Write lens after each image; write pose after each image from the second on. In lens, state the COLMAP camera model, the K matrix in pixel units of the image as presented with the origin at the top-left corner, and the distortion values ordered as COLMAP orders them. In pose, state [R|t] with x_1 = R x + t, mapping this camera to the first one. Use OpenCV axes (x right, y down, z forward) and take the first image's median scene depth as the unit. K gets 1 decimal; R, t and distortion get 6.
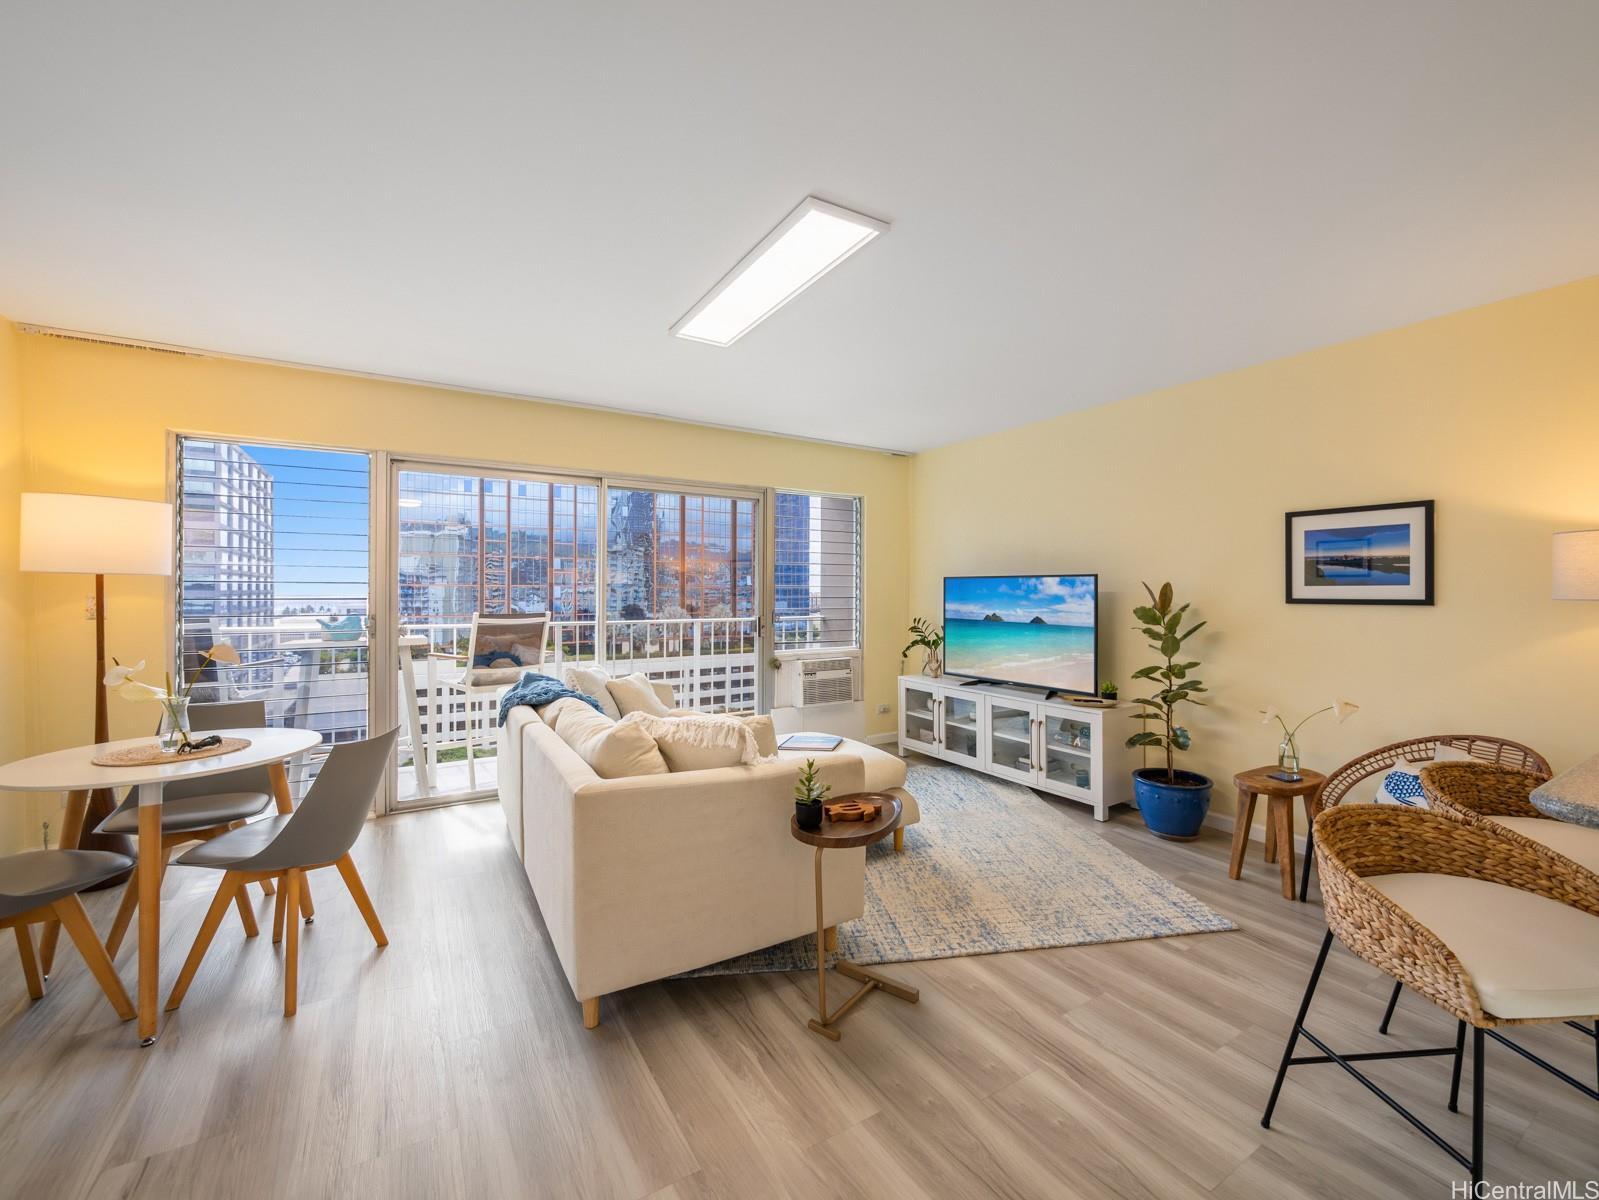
lens RADIAL K [[656.1, 0, 799.5], [0, 656.1, 600.0], [0, 0, 1]] dist [0.000246, 0.000202]
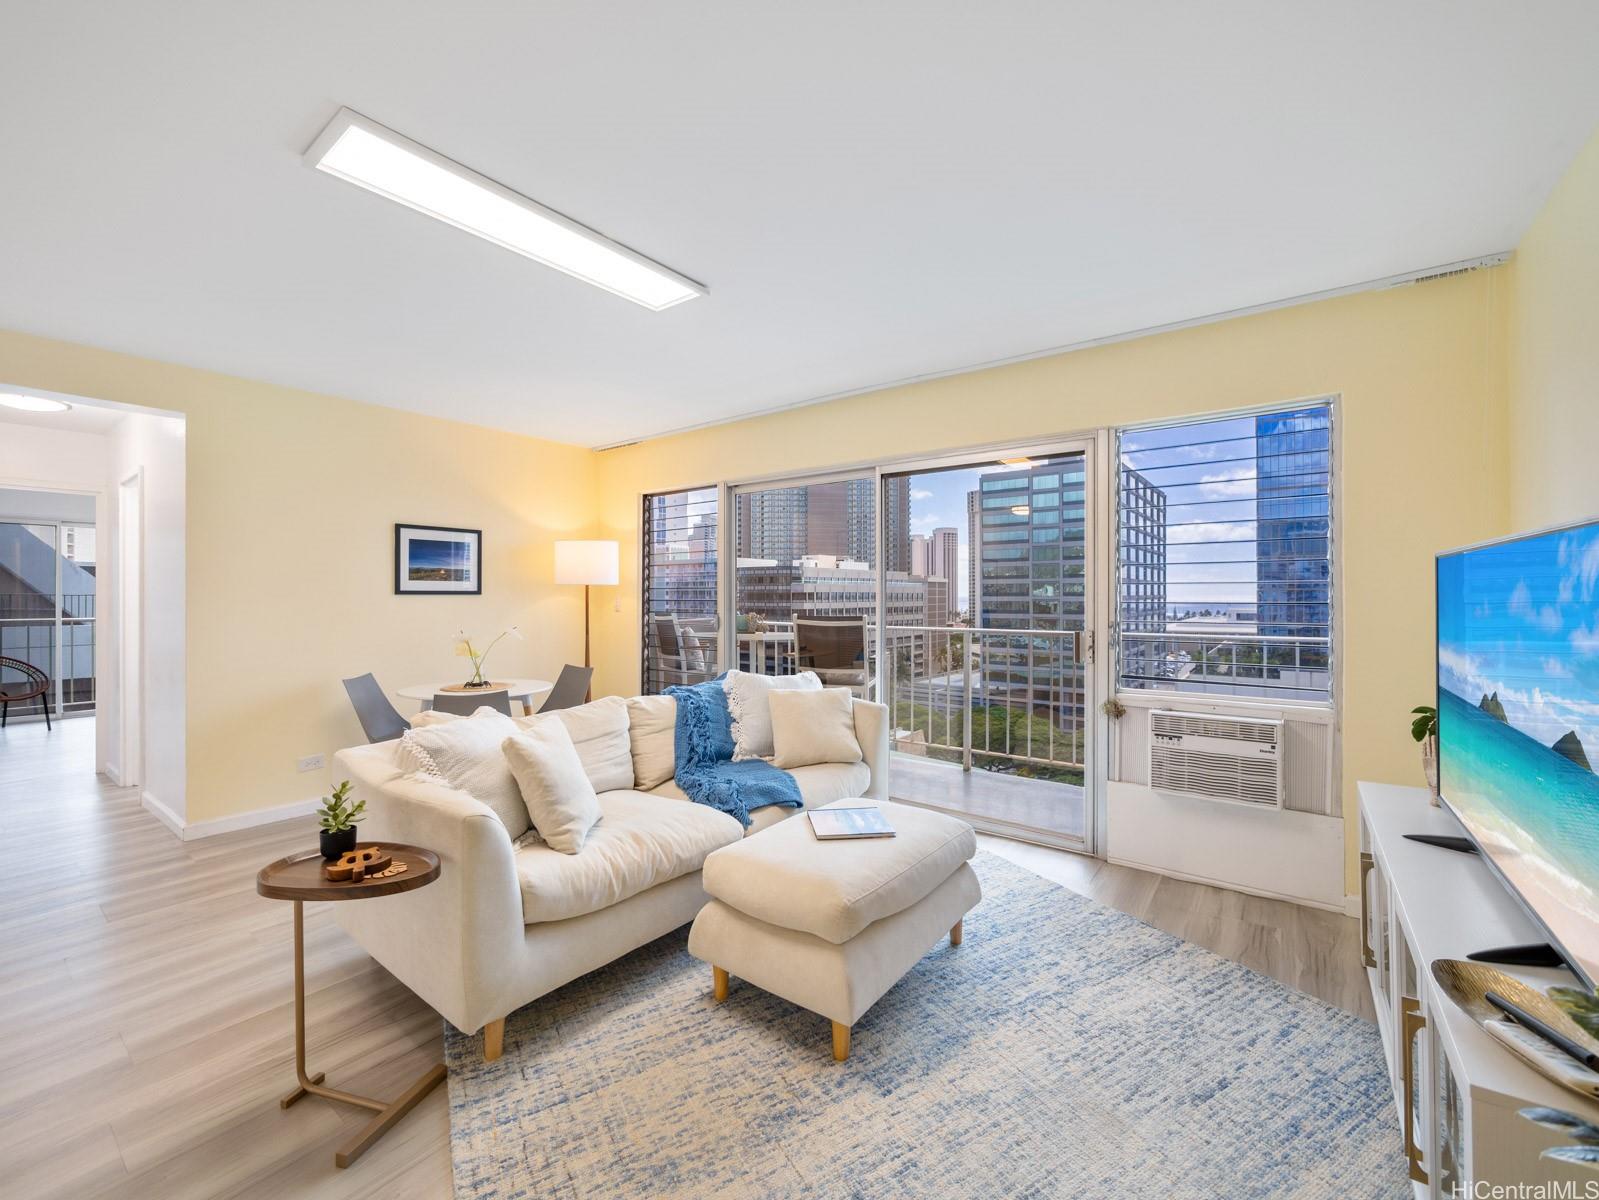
lens RADIAL K [[662.2, 0, 801.4], [0, 662.2, 595.7], [0, 0, 1]] dist [-0.006247, -0.000315]
pose [[0.379815, -0.005202, -0.925048, 0.535843], [-0.007451, 0.999935, -0.008682, -0.001617], [0.925032, 0.010190, 0.379752, 0.617516]]
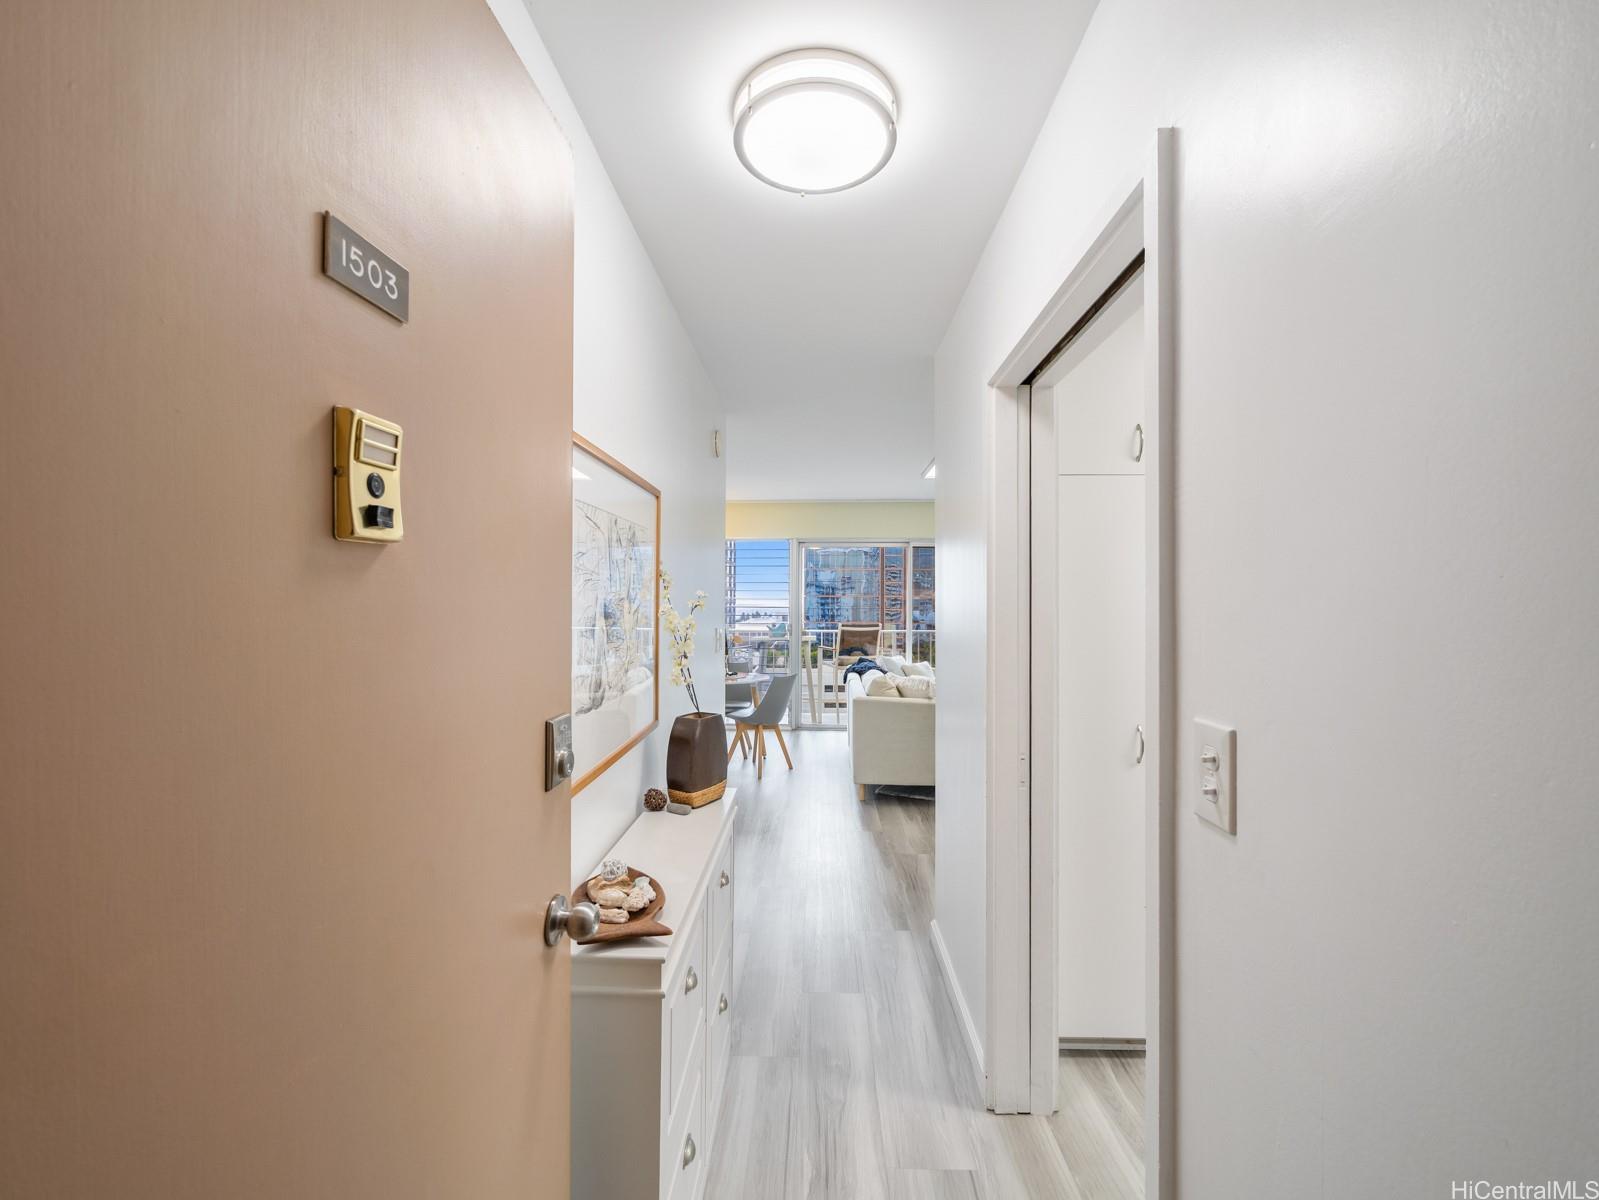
lens RADIAL K [[662.2, 0, 801.4], [0, 662.2, 595.7], [0, 0, 1]] dist [-0.006247, -0.000315]
pose [[0.839435, -0.006609, -0.543420, 0.399424], [-0.004395, 0.999811, -0.018950, -0.021911], [0.543442, 0.018296, 0.839247, -0.567411]]
